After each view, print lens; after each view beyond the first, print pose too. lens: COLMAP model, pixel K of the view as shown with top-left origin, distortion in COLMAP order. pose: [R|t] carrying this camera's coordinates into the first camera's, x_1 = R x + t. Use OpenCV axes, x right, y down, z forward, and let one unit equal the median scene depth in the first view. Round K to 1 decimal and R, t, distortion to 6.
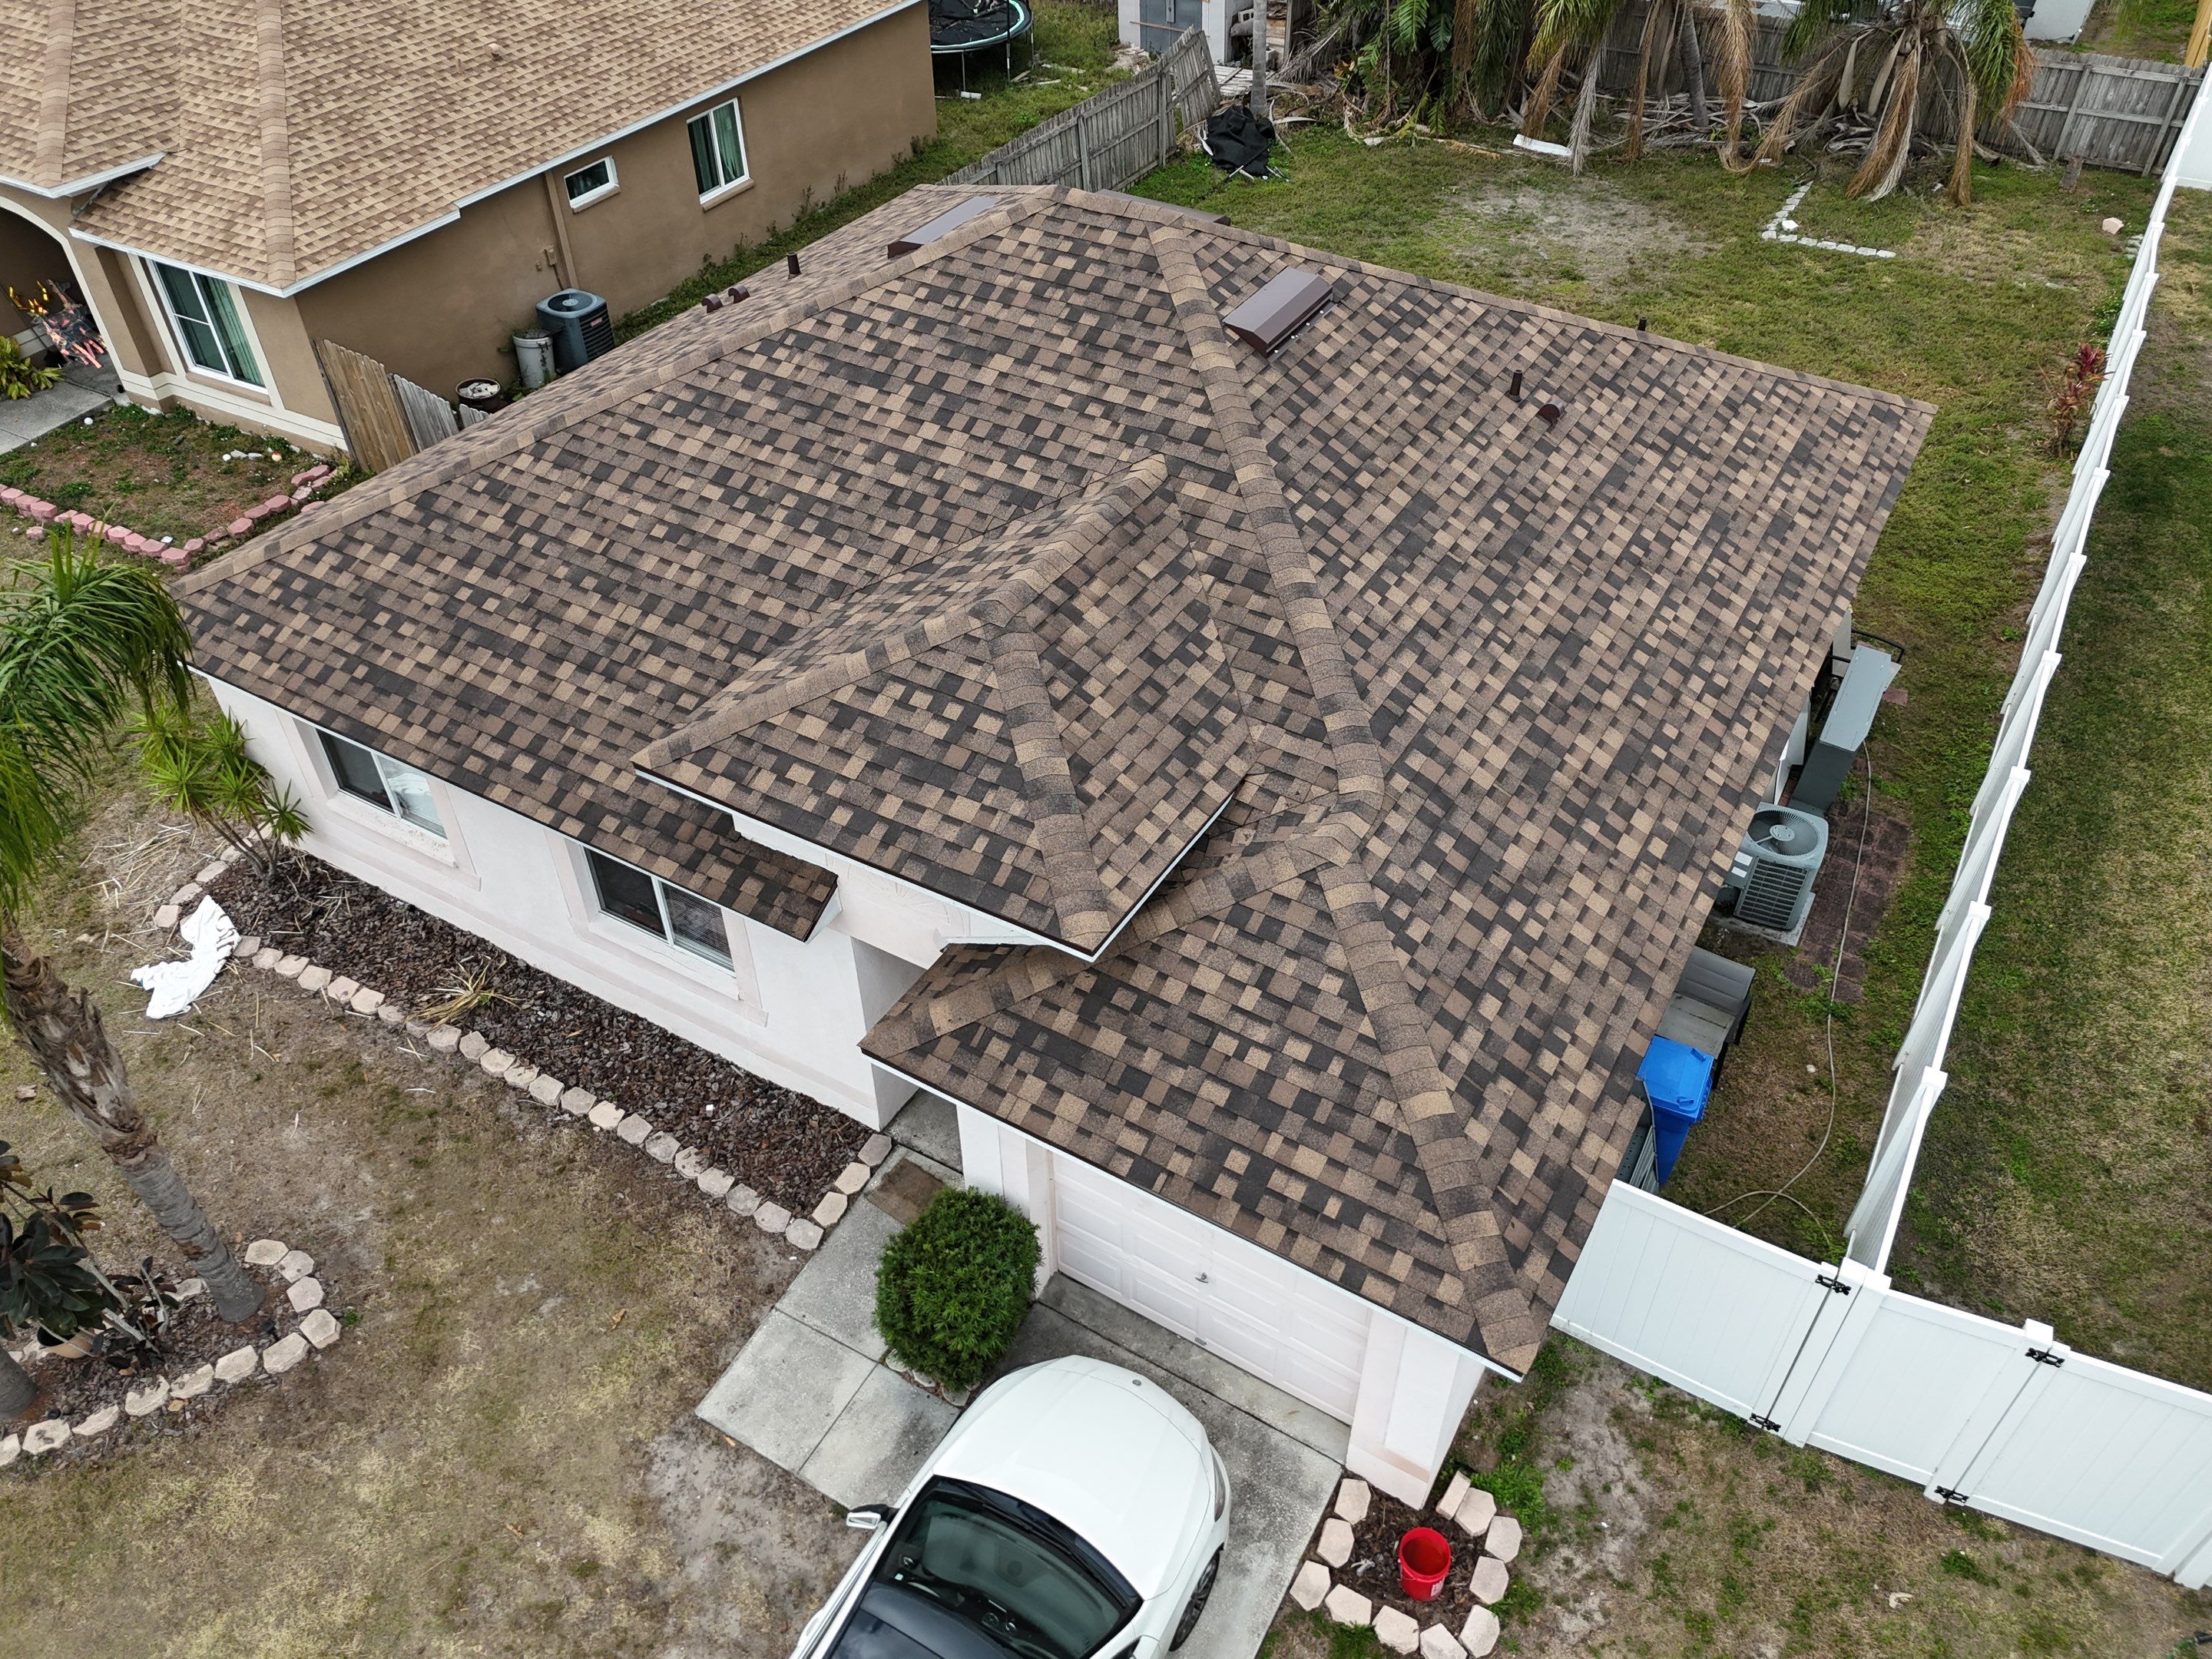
lens RADIAL K [[1606.2, 0, 1116.0], [0, 1606.2, 823.1], [0, 0, 1]] dist [0.126148, -0.172693]
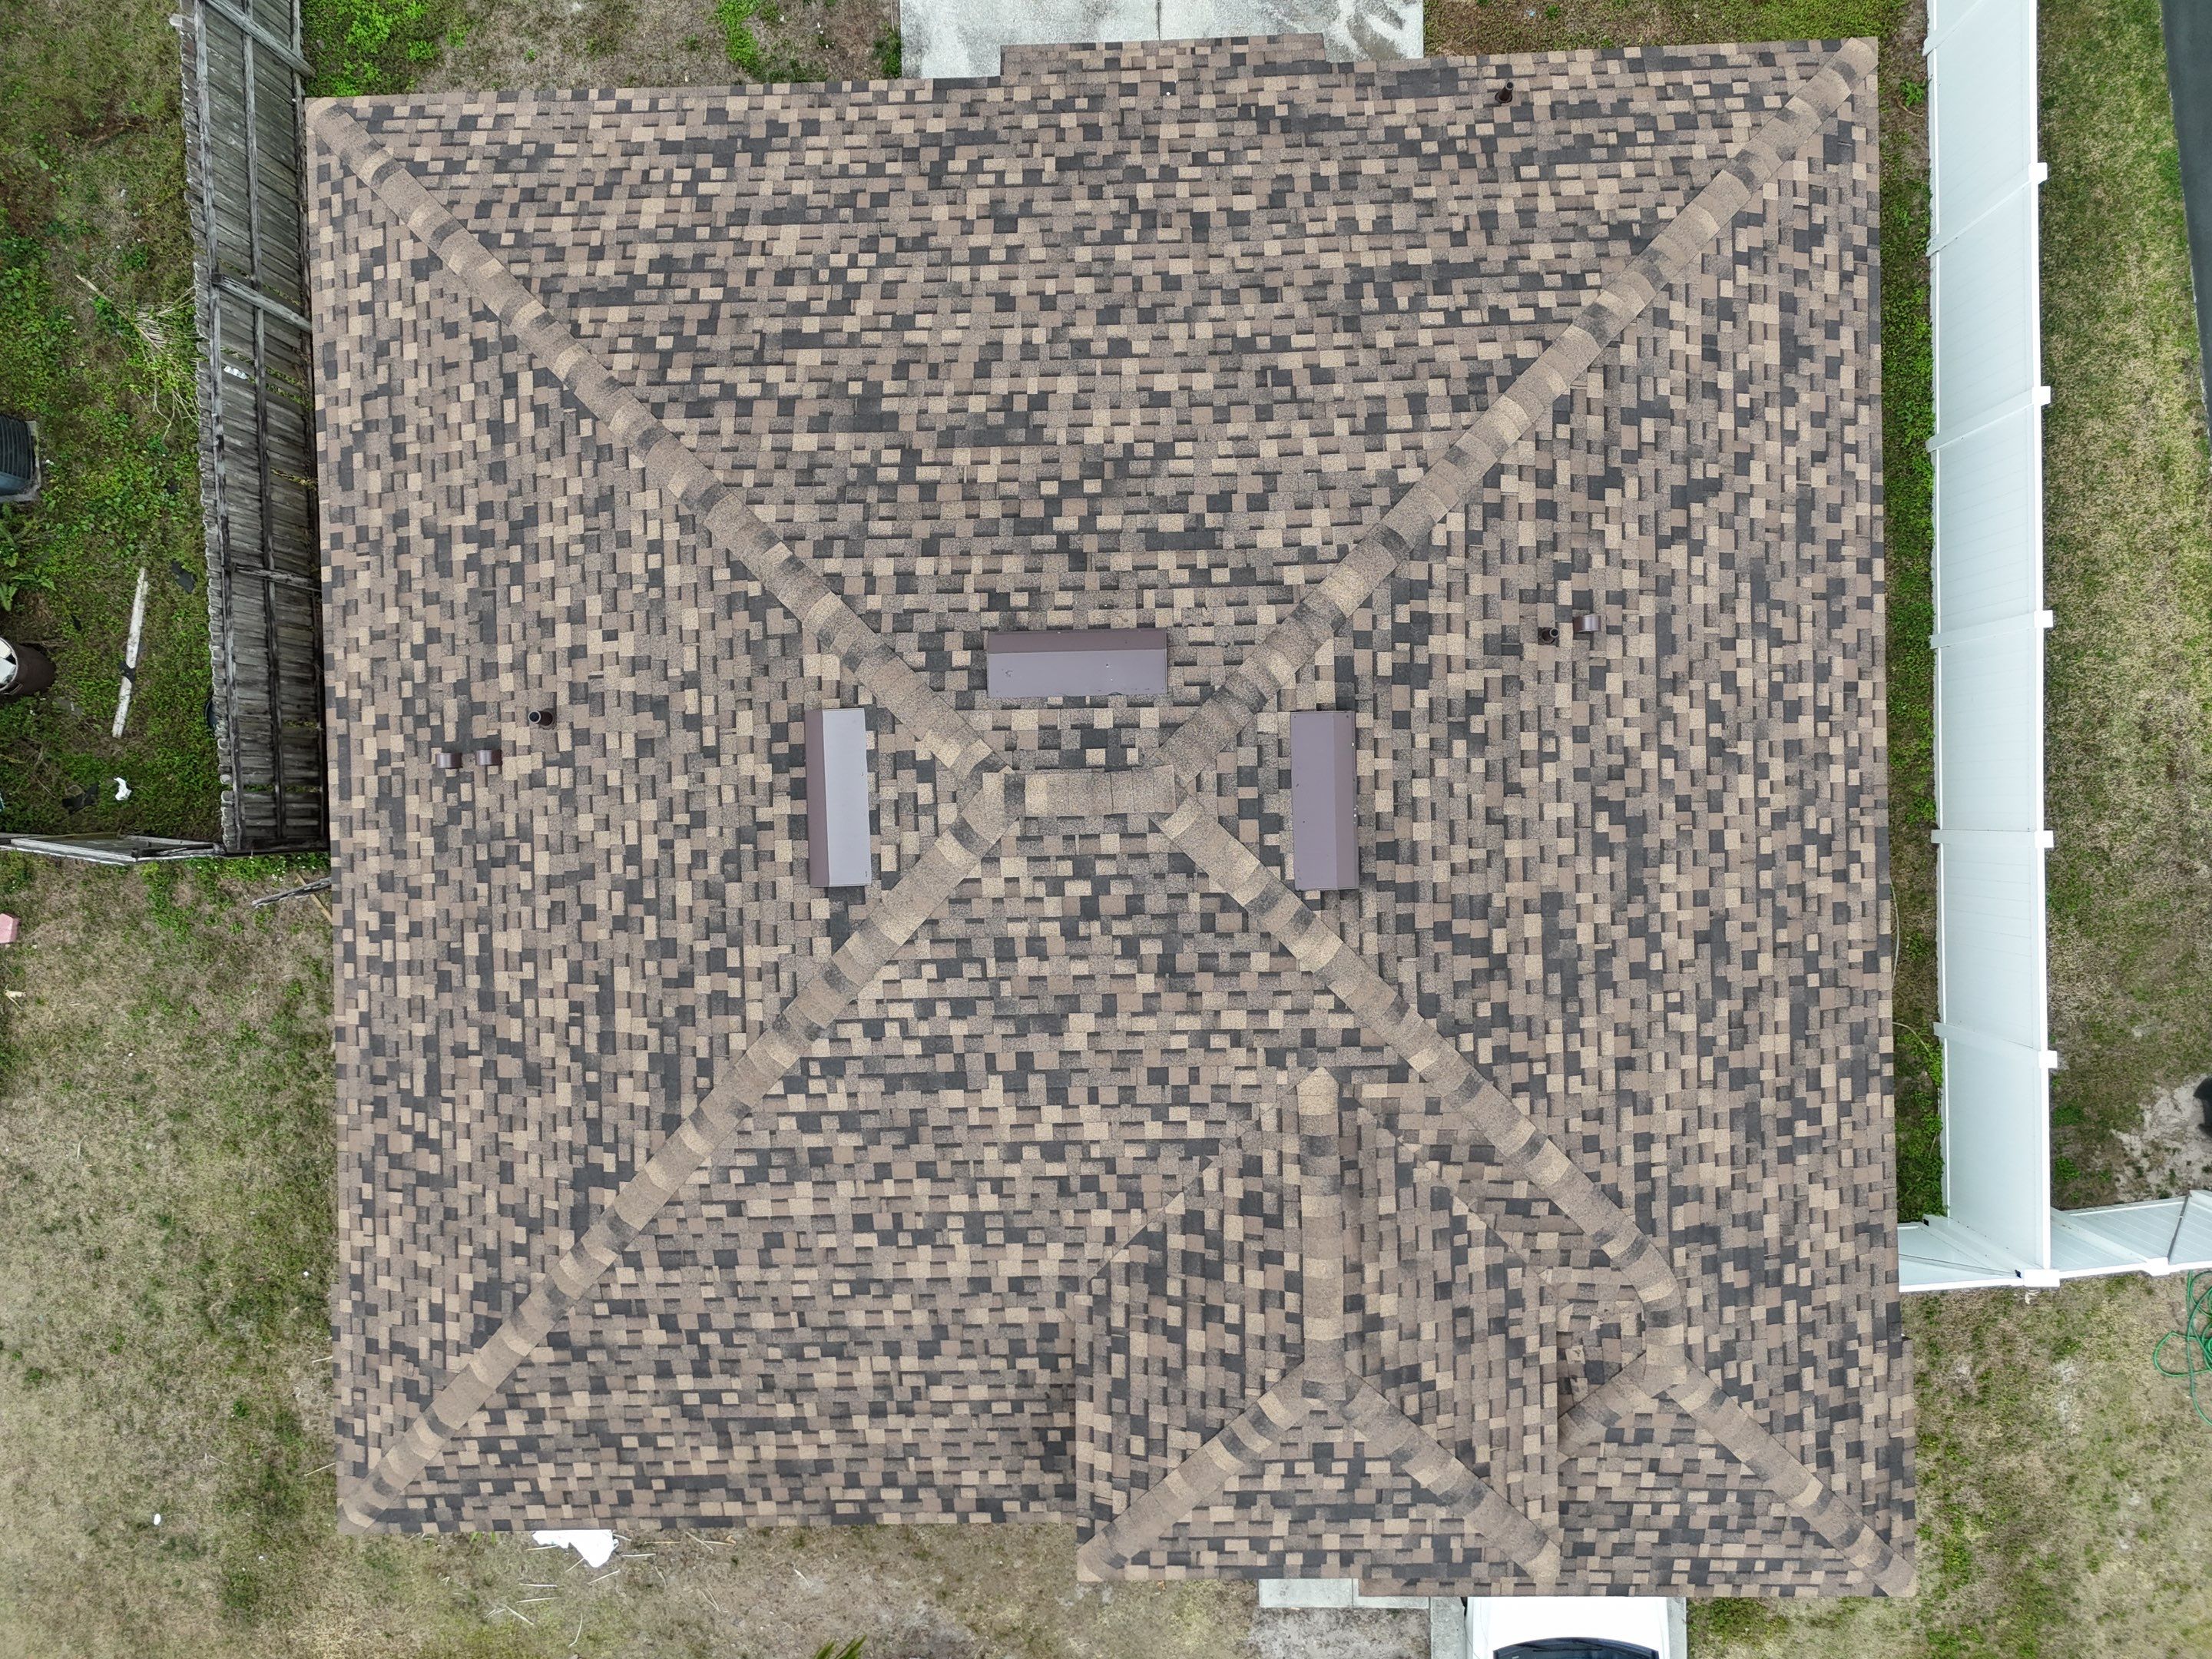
lens RADIAL K [[1597.6, 0, 1111.9], [0, 1597.6, 827.0], [0, 0, 1]] dist [0.125199, -0.155090]
pose [[0.851133, -0.524130, -0.029347, 0.024134], [0.366849, 0.553874, 0.747426, -0.992194], [-0.375493, -0.646925, 0.663697, 0.492459]]
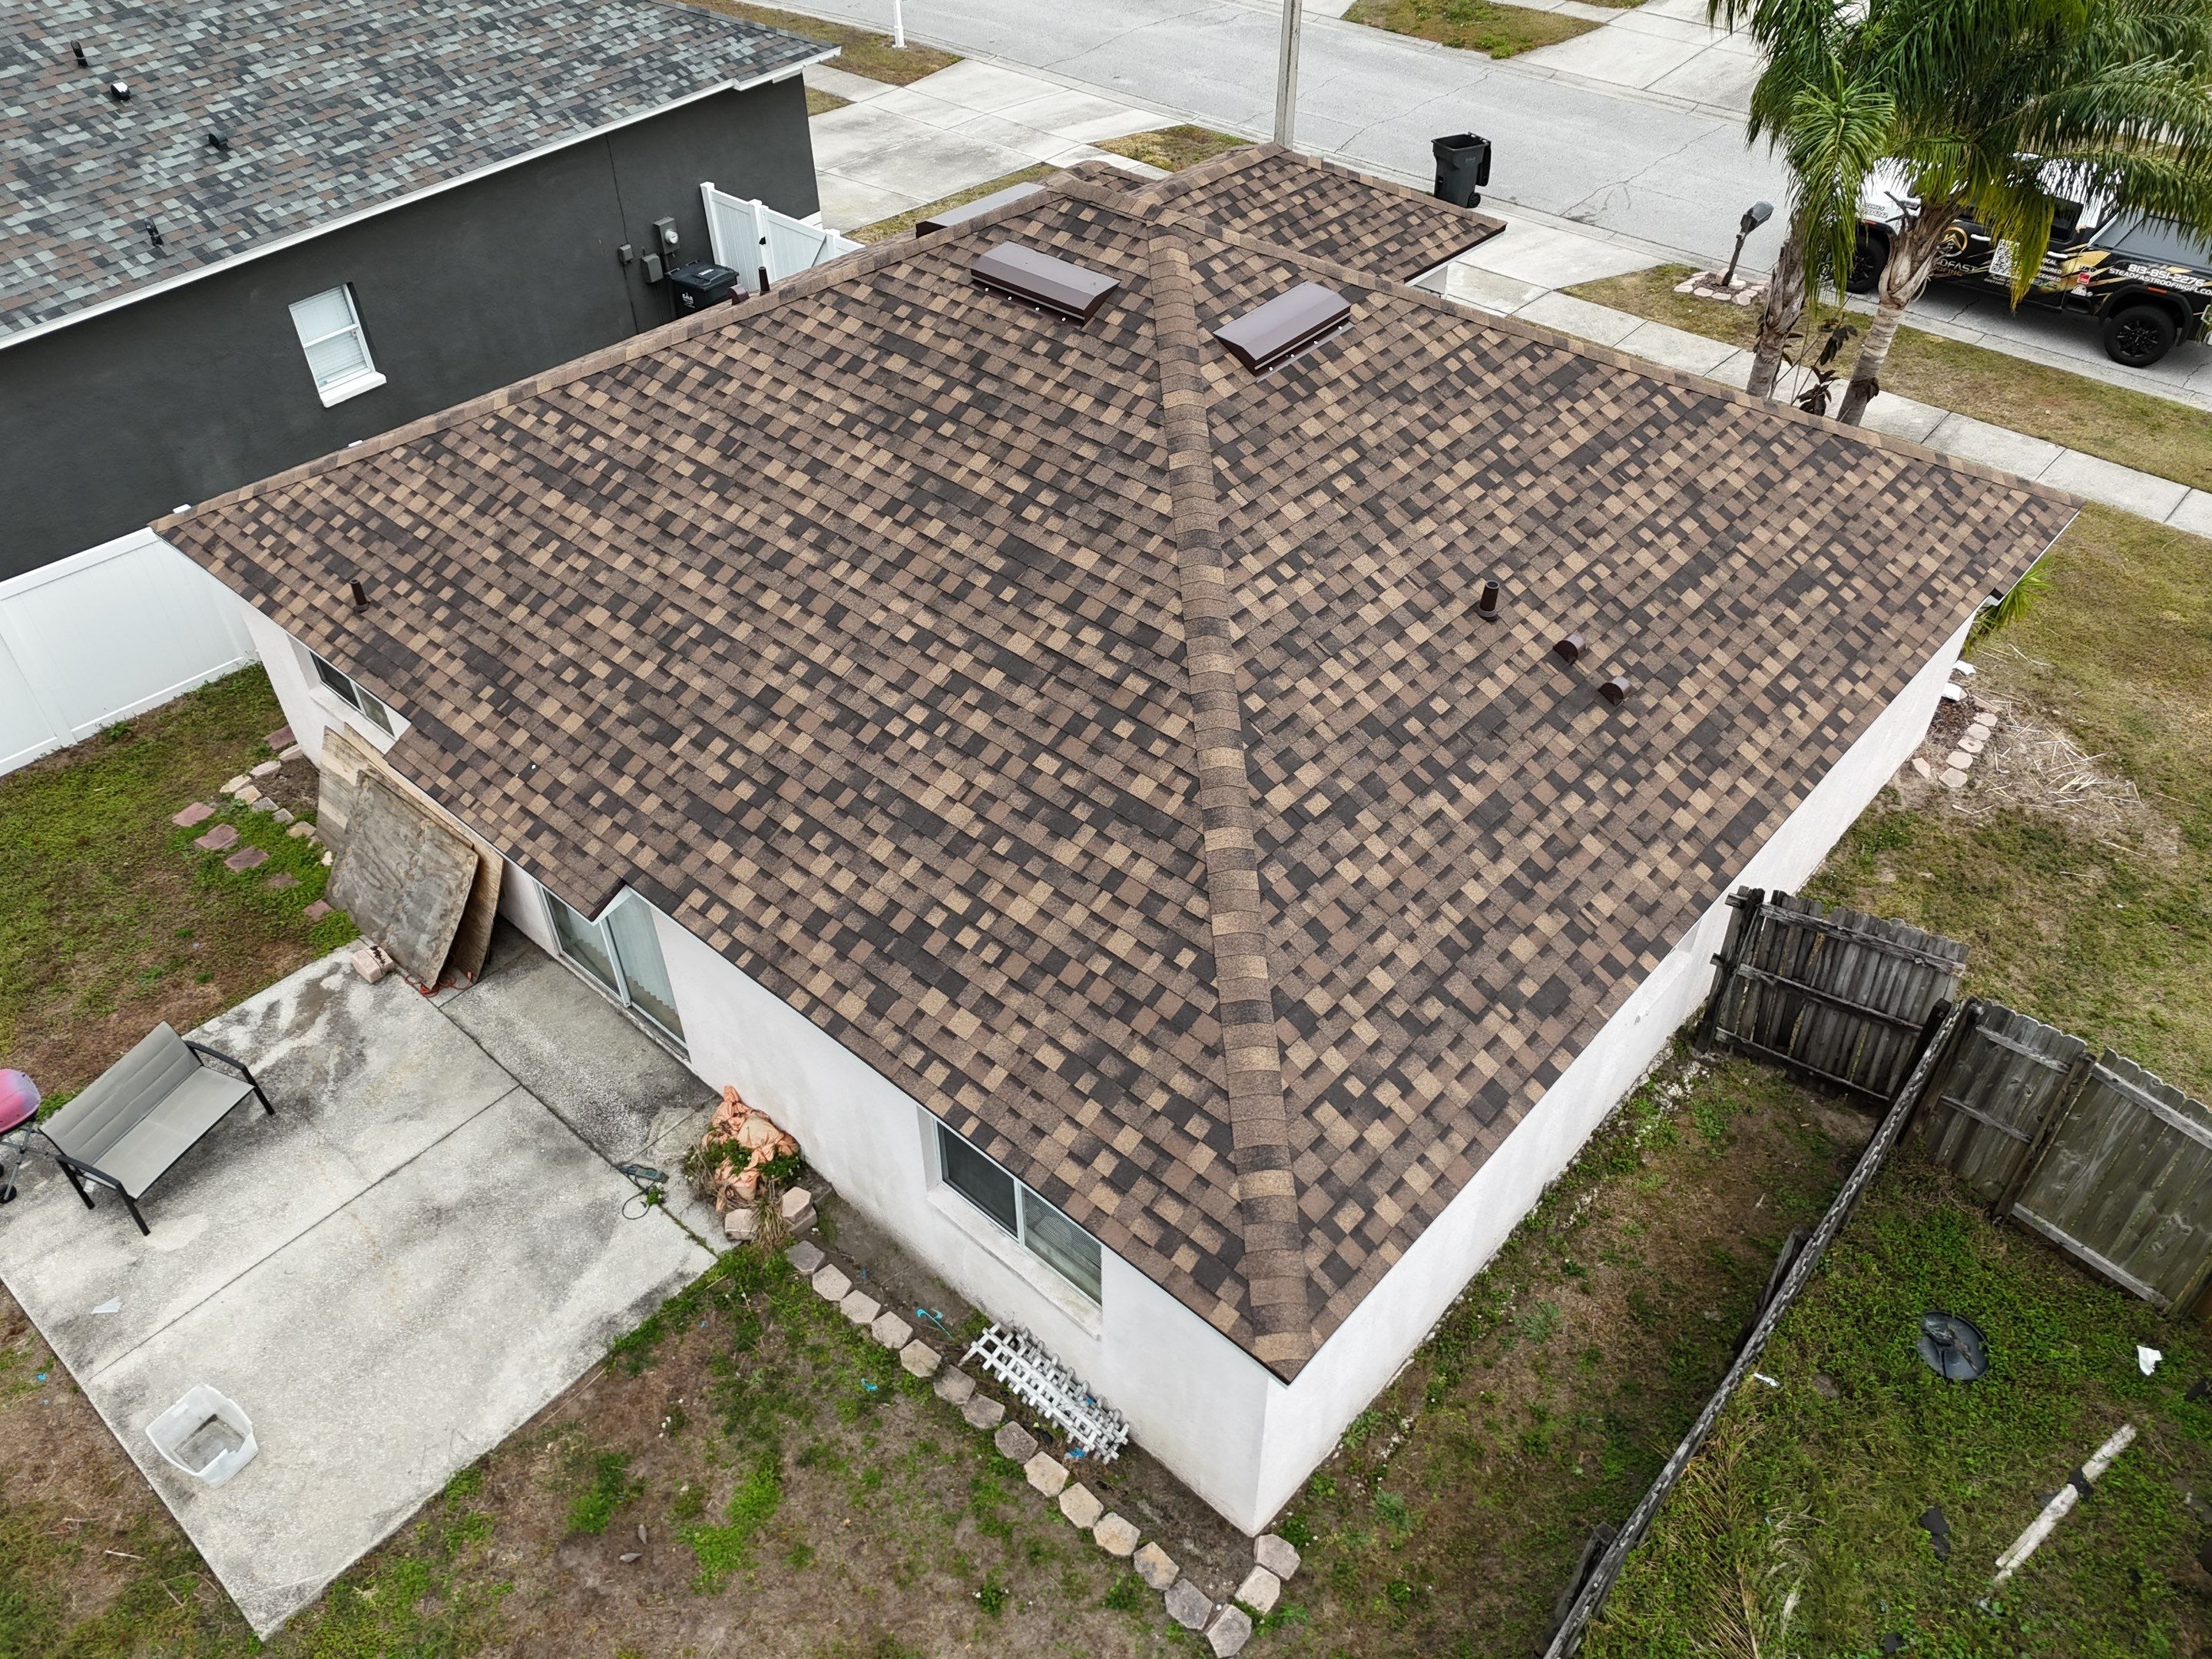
lens RADIAL K [[1606.2, 0, 1116.0], [0, 1606.2, 823.1], [0, 0, 1]] dist [0.126148, -0.172693]
pose [[-0.980711, -0.124250, 0.150890, -0.202773], [0.132732, 0.143350, 0.980731, -1.330093], [-0.143486, 0.981842, -0.124092, 1.552060]]
